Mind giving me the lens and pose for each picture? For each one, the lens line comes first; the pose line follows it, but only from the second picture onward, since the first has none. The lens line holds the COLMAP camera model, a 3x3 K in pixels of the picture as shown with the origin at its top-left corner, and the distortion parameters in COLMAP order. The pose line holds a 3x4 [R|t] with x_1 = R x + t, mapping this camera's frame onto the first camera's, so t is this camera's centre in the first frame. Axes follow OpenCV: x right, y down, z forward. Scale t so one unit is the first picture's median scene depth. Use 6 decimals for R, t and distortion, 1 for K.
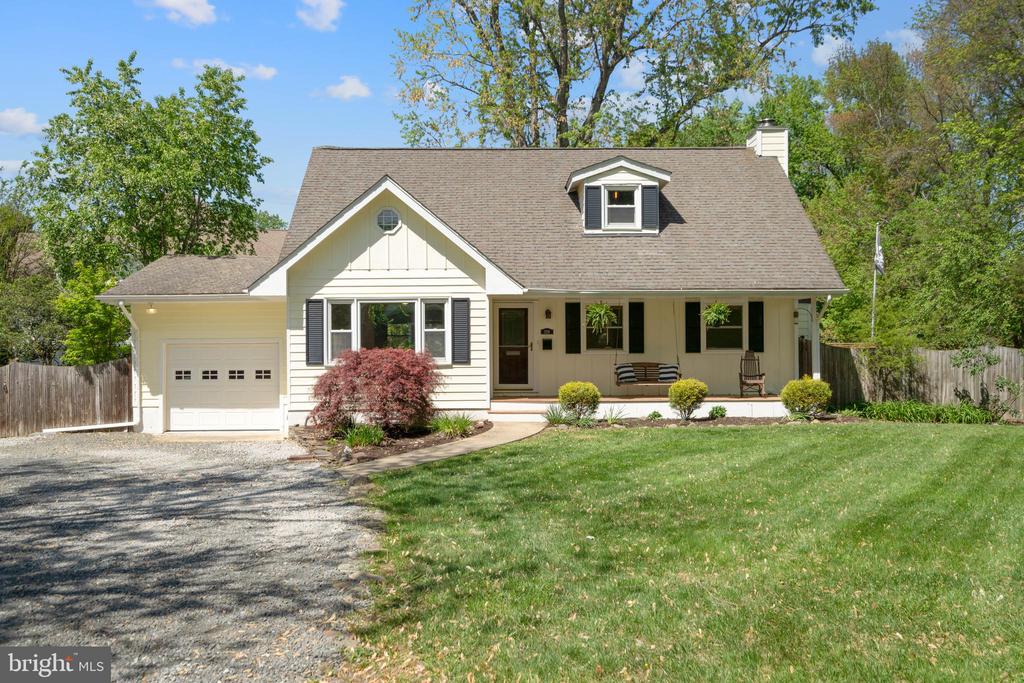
lens RADIAL K [[943.0, 0, 512.7], [0, 943.0, 343.5], [0, 0, 1]] dist [0.007868, 0.000000]
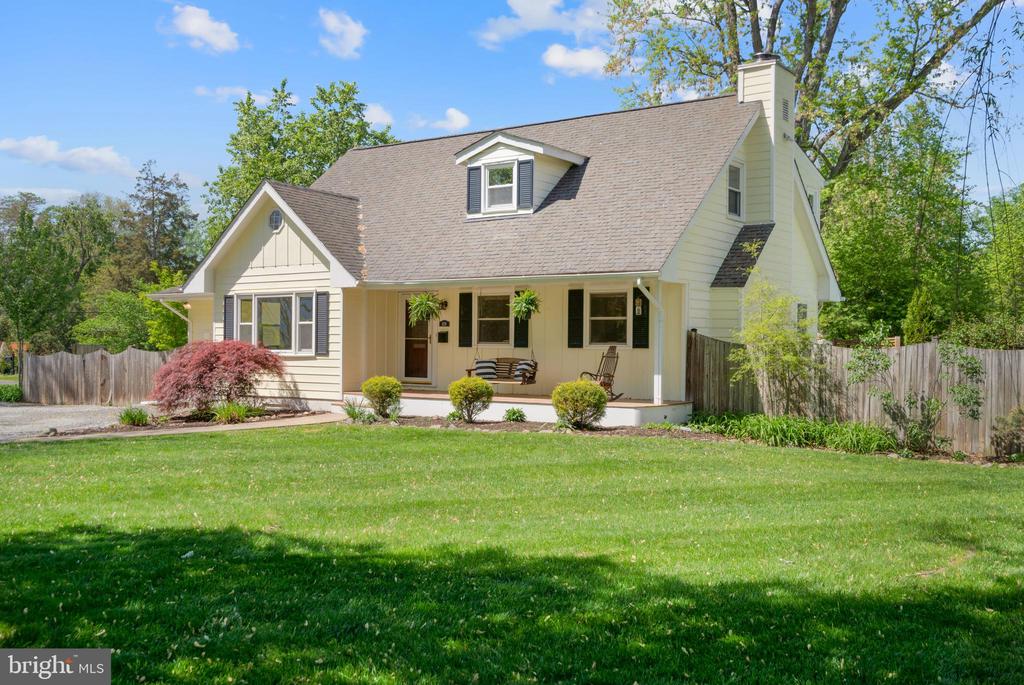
lens RADIAL K [[1021.0, 0, 506.5], [0, 1021.0, 351.0], [0, 0, 1]] dist [0.001031, 0.000000]
pose [[0.798246, 0.015375, -0.602136, 0.716934], [-0.003225, 0.999769, 0.021252, -0.007085], [0.602323, -0.015022, 0.798111, 0.213143]]
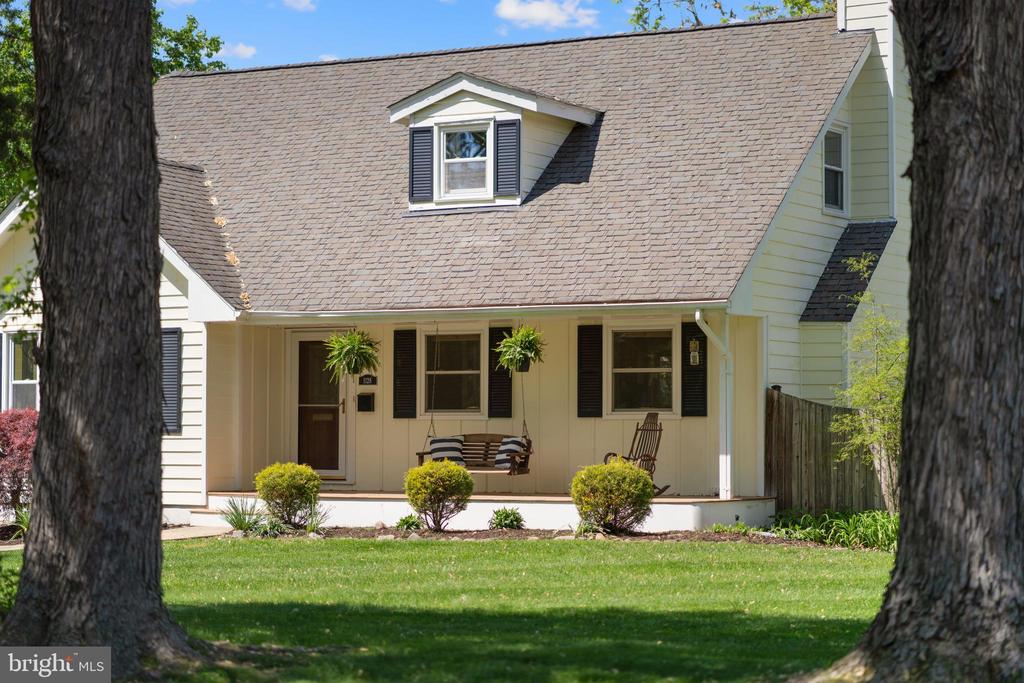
lens RADIAL K [[2445.3, 0, 508.2], [0, 2445.3, 339.6], [0, 0, 1]] dist [-0.018718, 0.000000]
pose [[0.849494, -0.014315, -0.527404, 0.916133], [0.001224, 0.999683, -0.025161, 0.000559], [0.527597, 0.020729, 0.849242, -0.241016]]
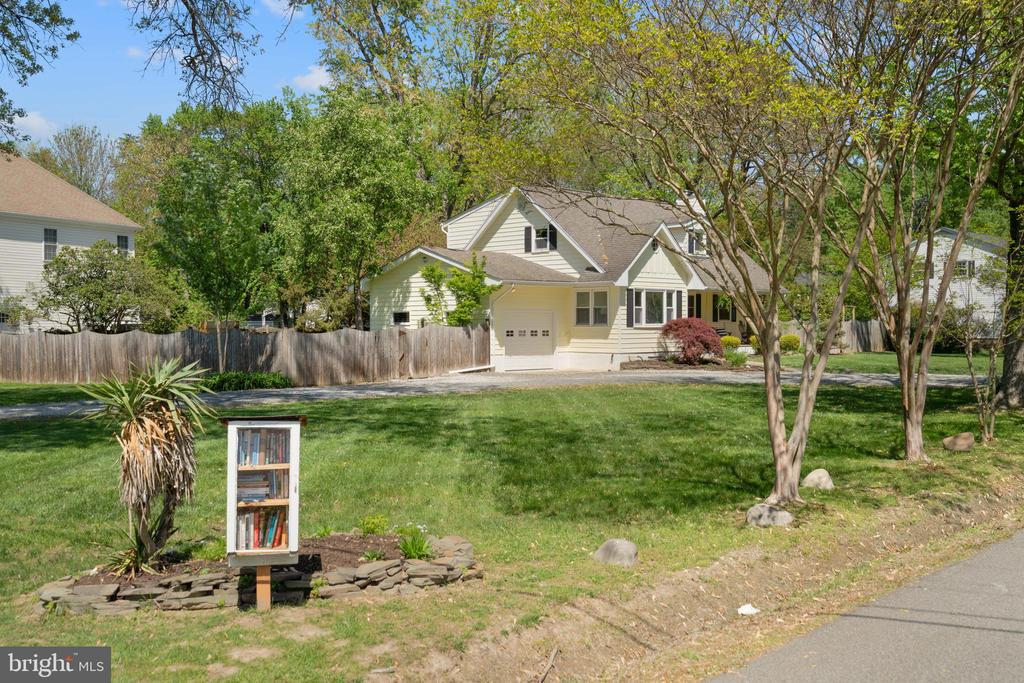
lens RADIAL K [[1021.0, 0, 514.0], [0, 1021.0, 339.5], [0, 0, 1]] dist [0.001031, 0.000000]
pose [[0.716112, -0.001233, 0.697984, -1.527643], [-0.011236, 0.999848, 0.013294, 0.021885], [-0.697895, -0.017363, 0.715990, -0.173196]]
